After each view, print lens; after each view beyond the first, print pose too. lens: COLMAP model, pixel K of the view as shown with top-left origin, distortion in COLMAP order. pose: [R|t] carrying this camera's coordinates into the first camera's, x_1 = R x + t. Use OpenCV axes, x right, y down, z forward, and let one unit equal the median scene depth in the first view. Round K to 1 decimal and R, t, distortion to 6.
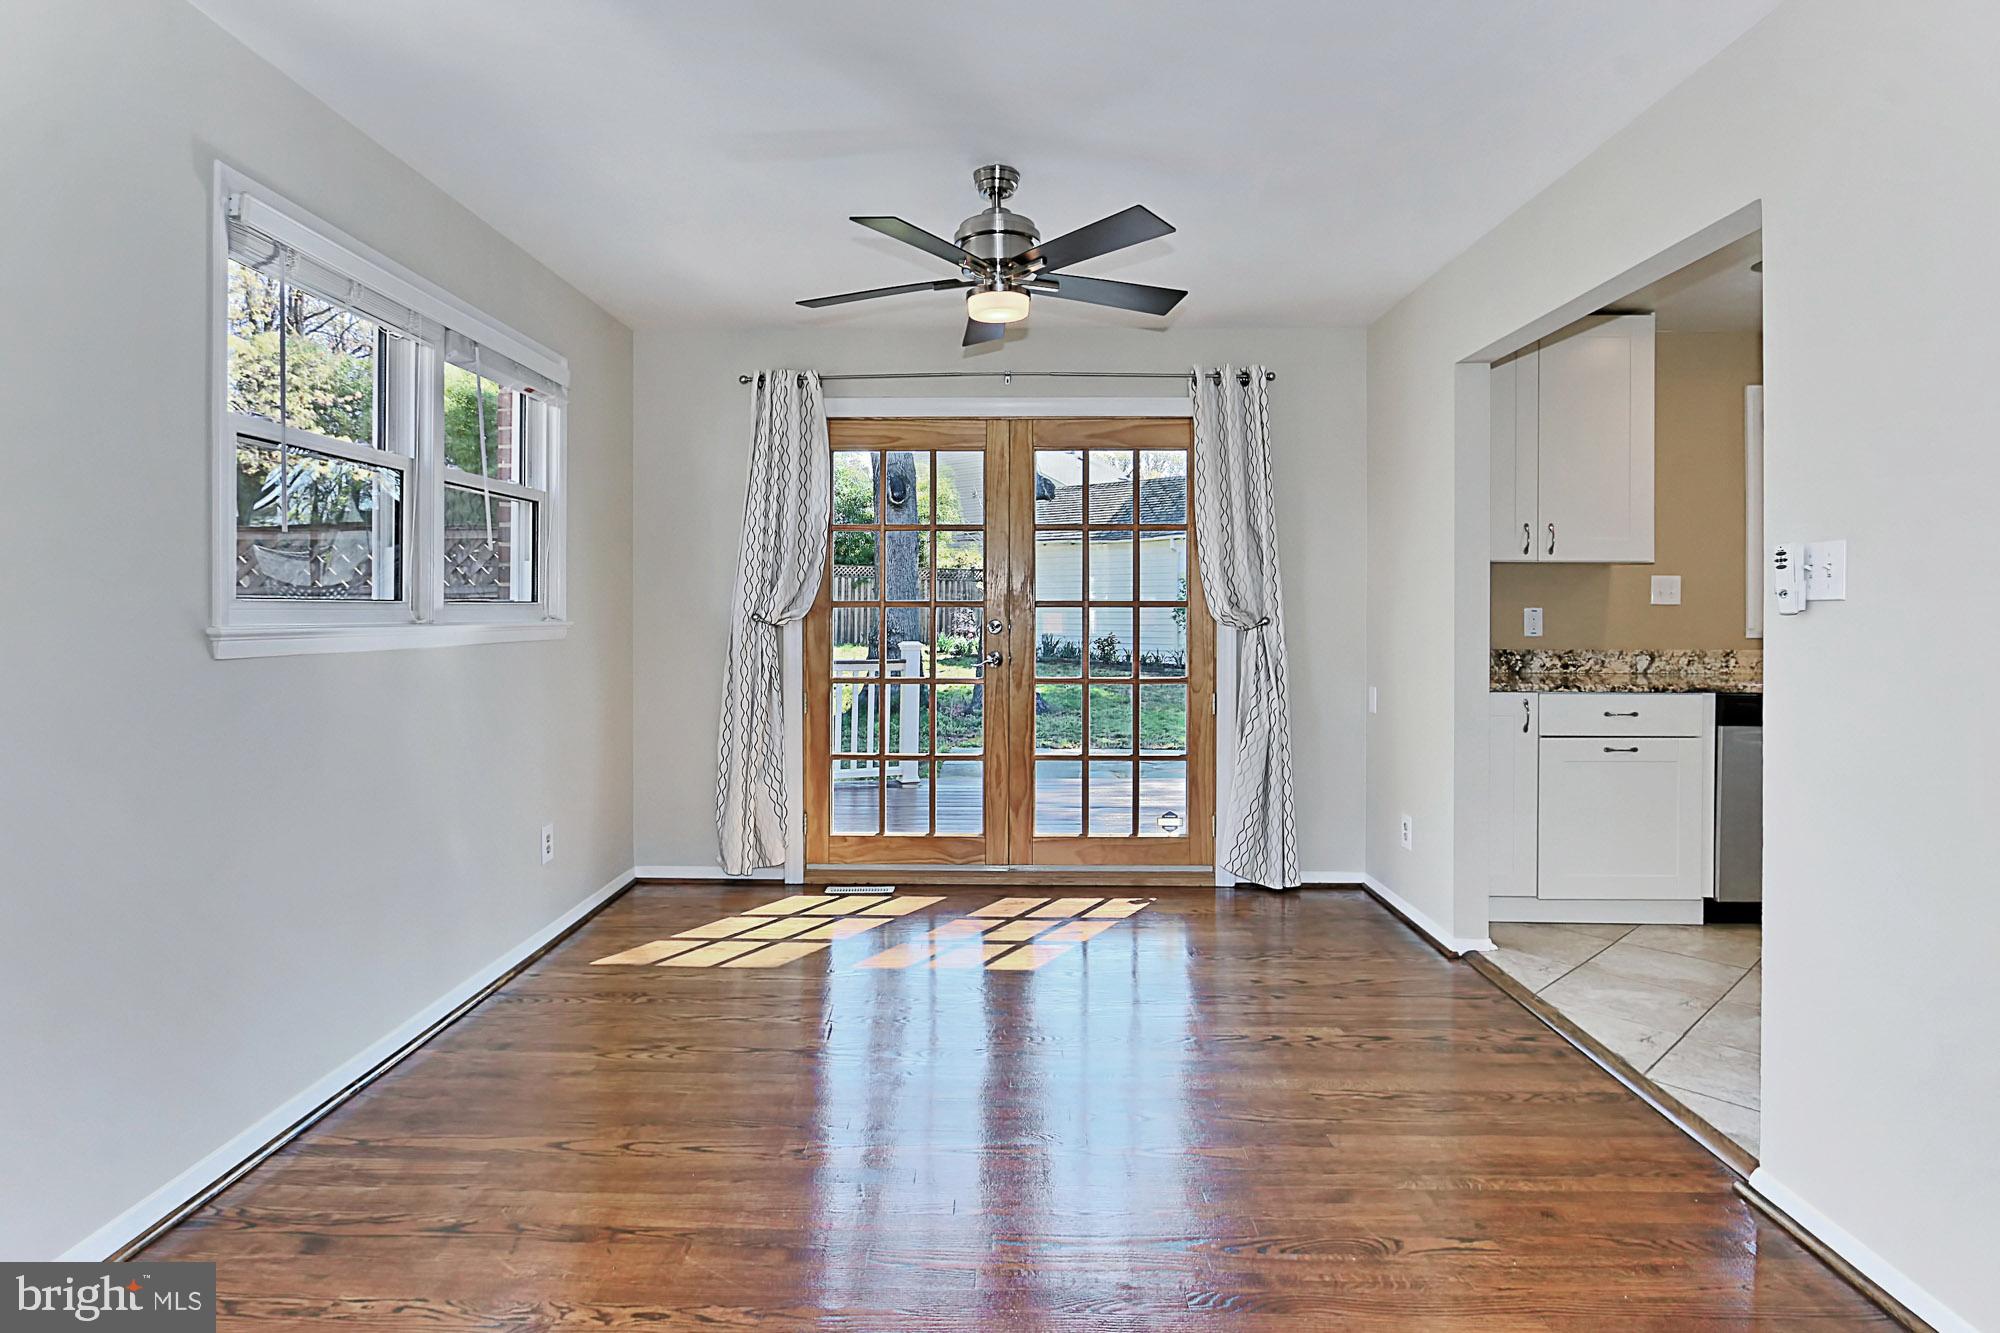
lens RADIAL K [[1060.6, 0, 953.1], [0, 1060.6, 600.9], [0, 0, 1]] dist [-0.004578, 0.002599]
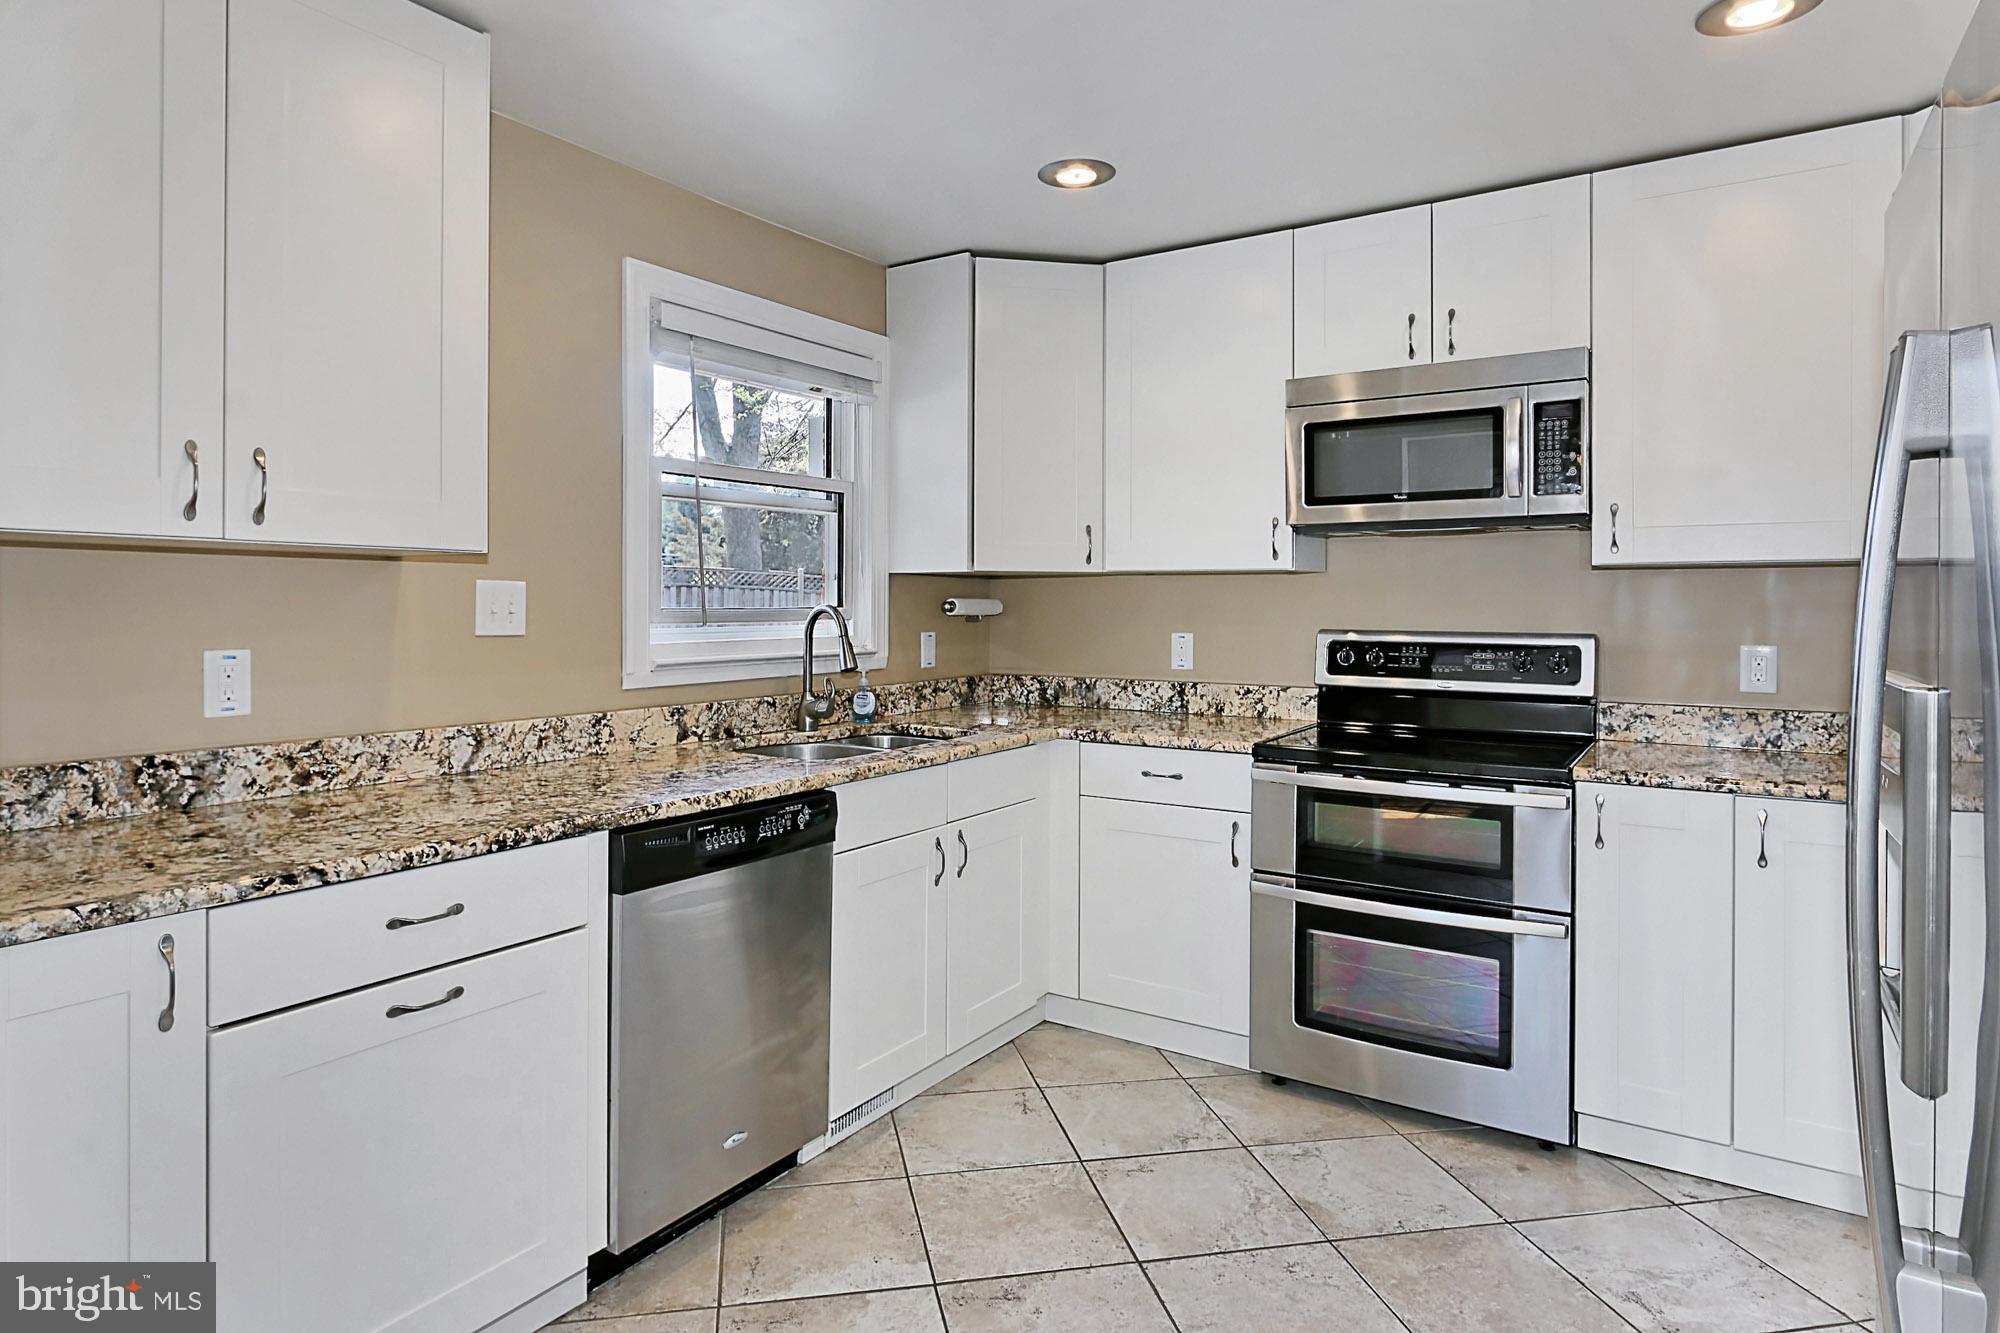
lens RADIAL K [[1209.7, 0, 1014.1], [0, 1209.7, 606.3], [0, 0, 1]] dist [0.003874, 0.004568]
pose [[0.517275, -0.000139, 0.855819, 0.295301], [-0.008466, 0.999950, 0.005280, -0.016302], [-0.855777, -0.009977, 0.517248, 0.479569]]
